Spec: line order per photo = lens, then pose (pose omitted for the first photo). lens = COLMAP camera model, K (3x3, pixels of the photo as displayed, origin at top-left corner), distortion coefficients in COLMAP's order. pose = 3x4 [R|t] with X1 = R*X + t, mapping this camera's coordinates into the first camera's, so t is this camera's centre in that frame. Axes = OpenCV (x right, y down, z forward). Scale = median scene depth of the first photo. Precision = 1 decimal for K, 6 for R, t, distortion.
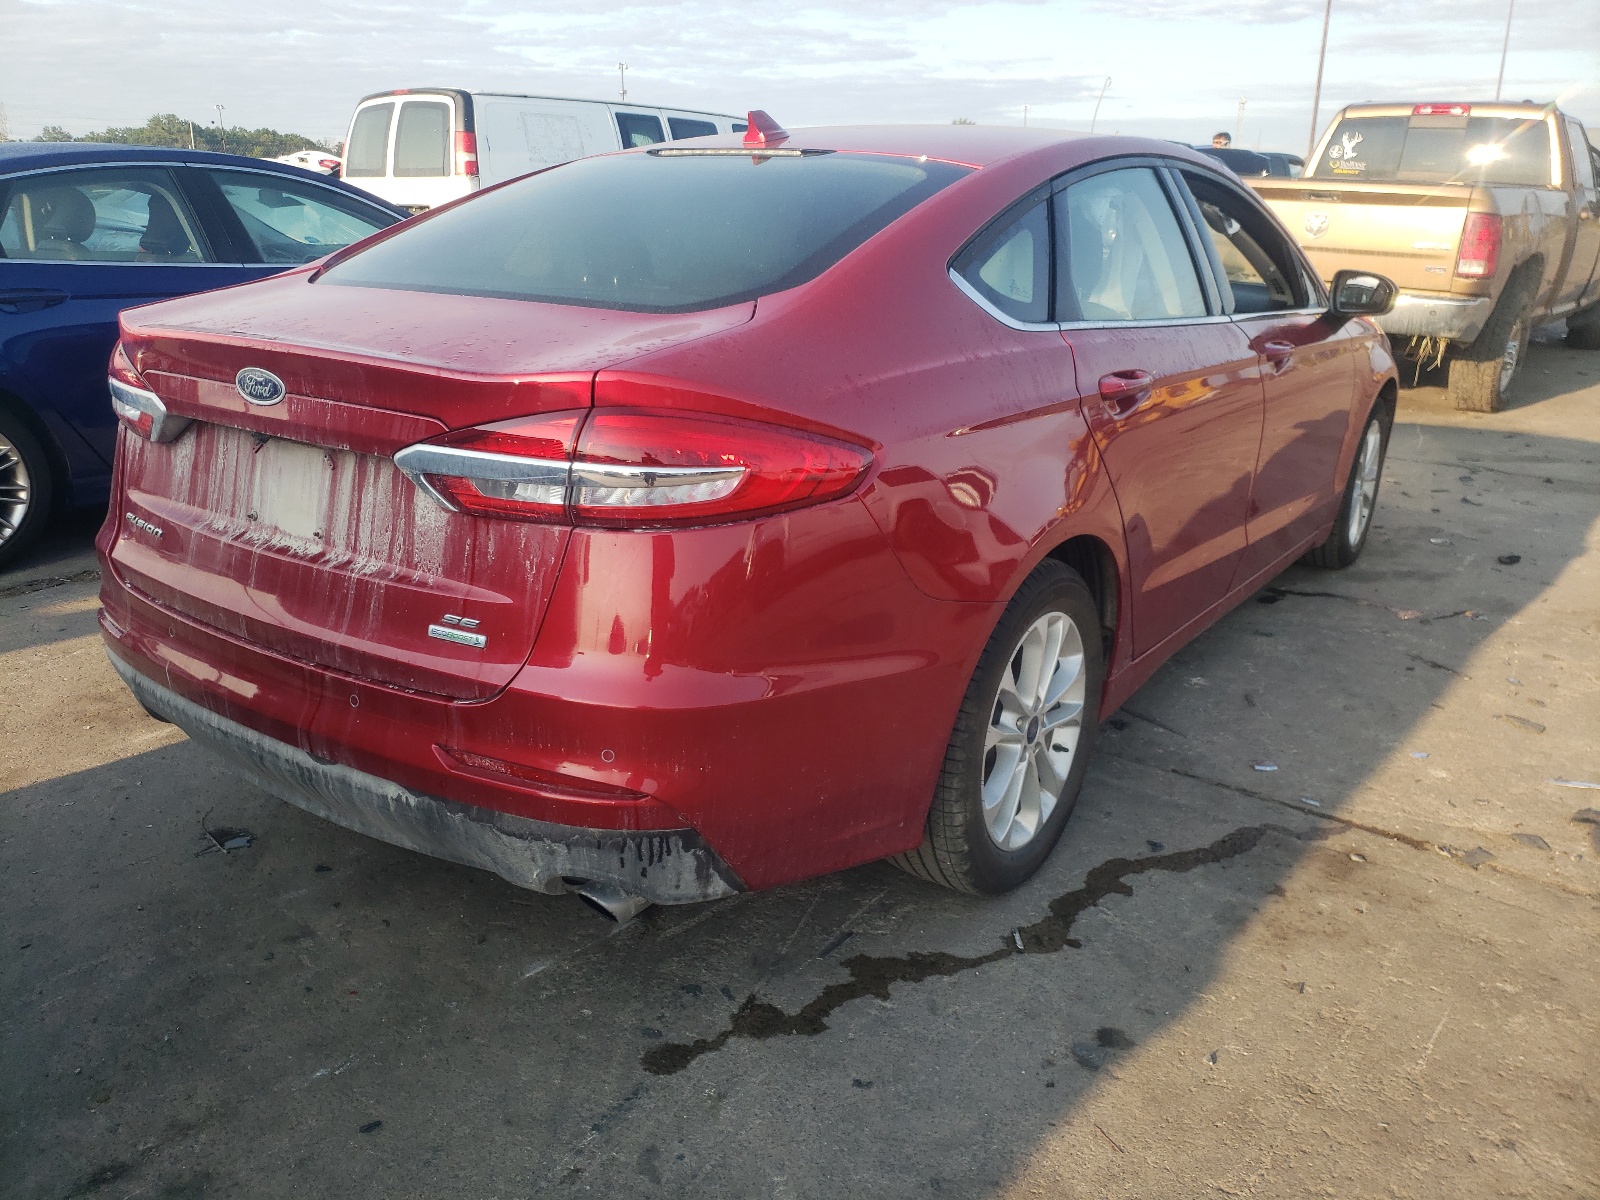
lens RADIAL K [[1209.8, 0, 747.9], [0, 1209.8, 606.9], [0, 0, 1]] dist [0.008693, 0.004569]
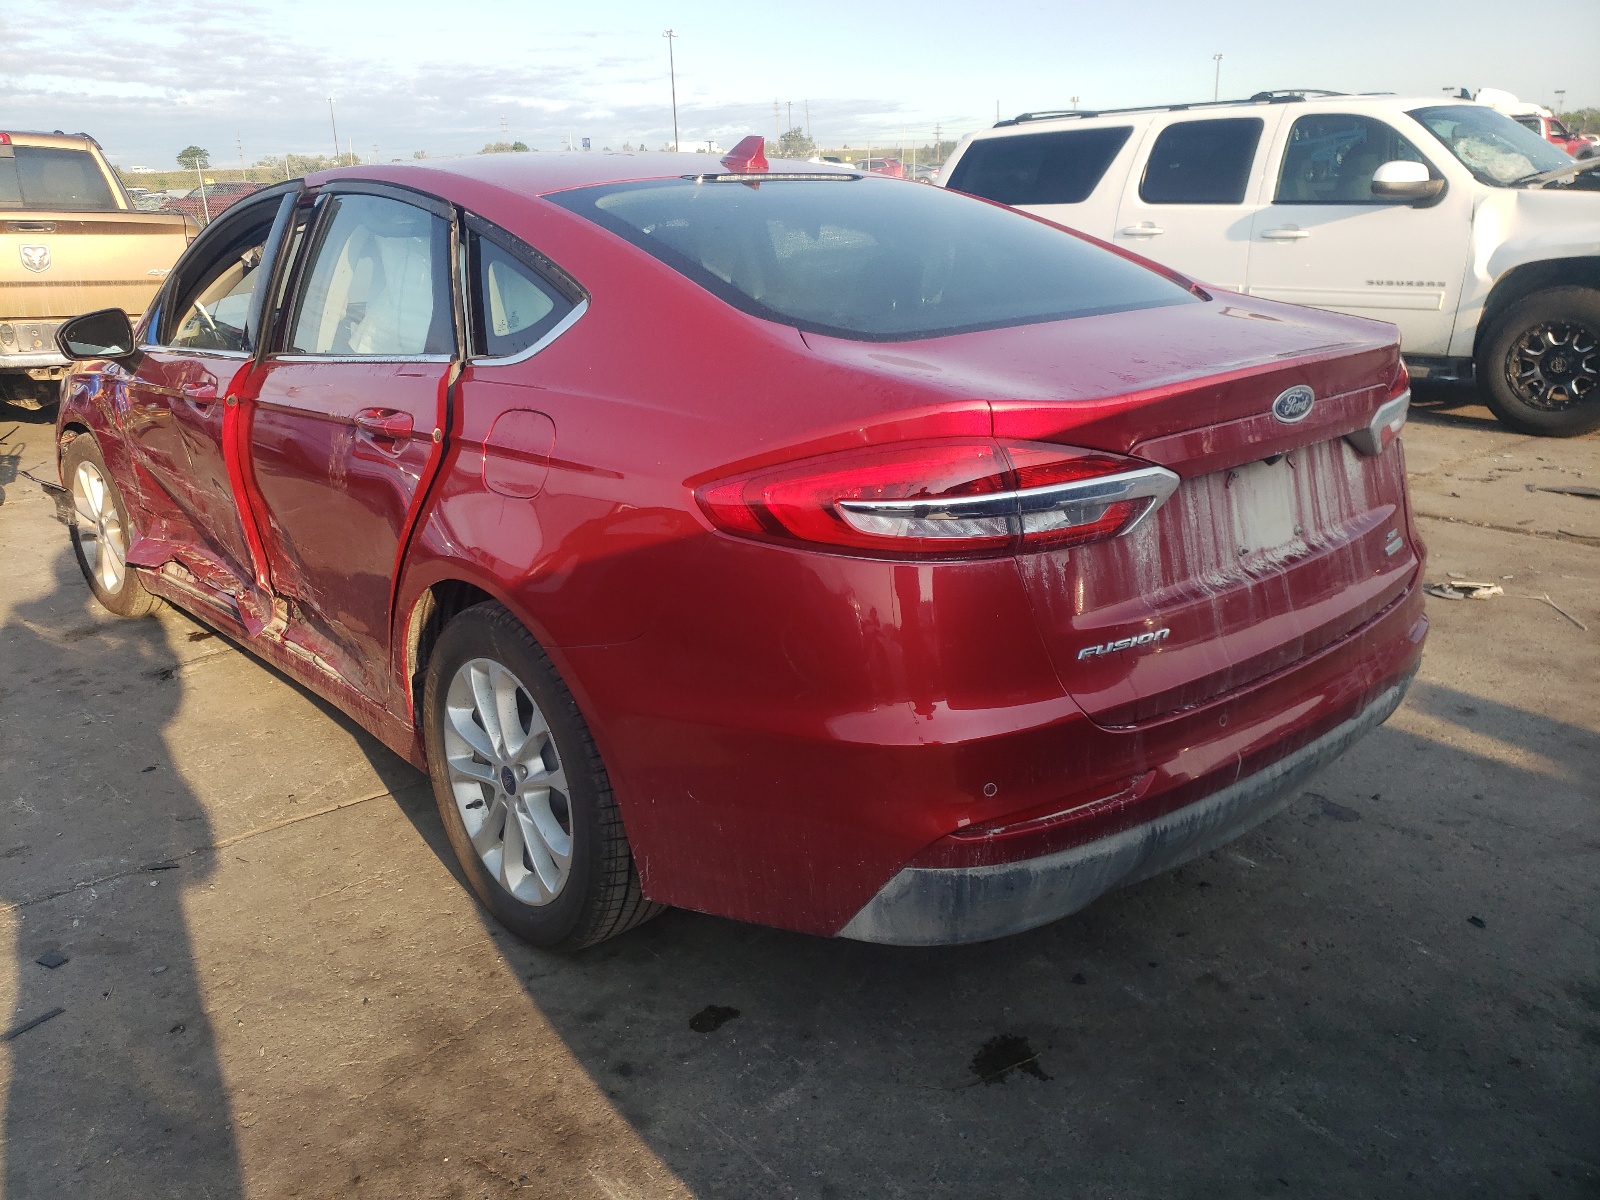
lens RADIAL K [[1209.8, 0, 798.3], [0, 1209.8, 600.6], [0, 0, 1]] dist [0.008693, 0.004569]
pose [[0.226546, -0.317225, 0.920894, -1.350699], [0.342009, 0.911179, 0.229742, -0.371012], [-0.911979, 0.262907, 0.314918, 1.005038]]
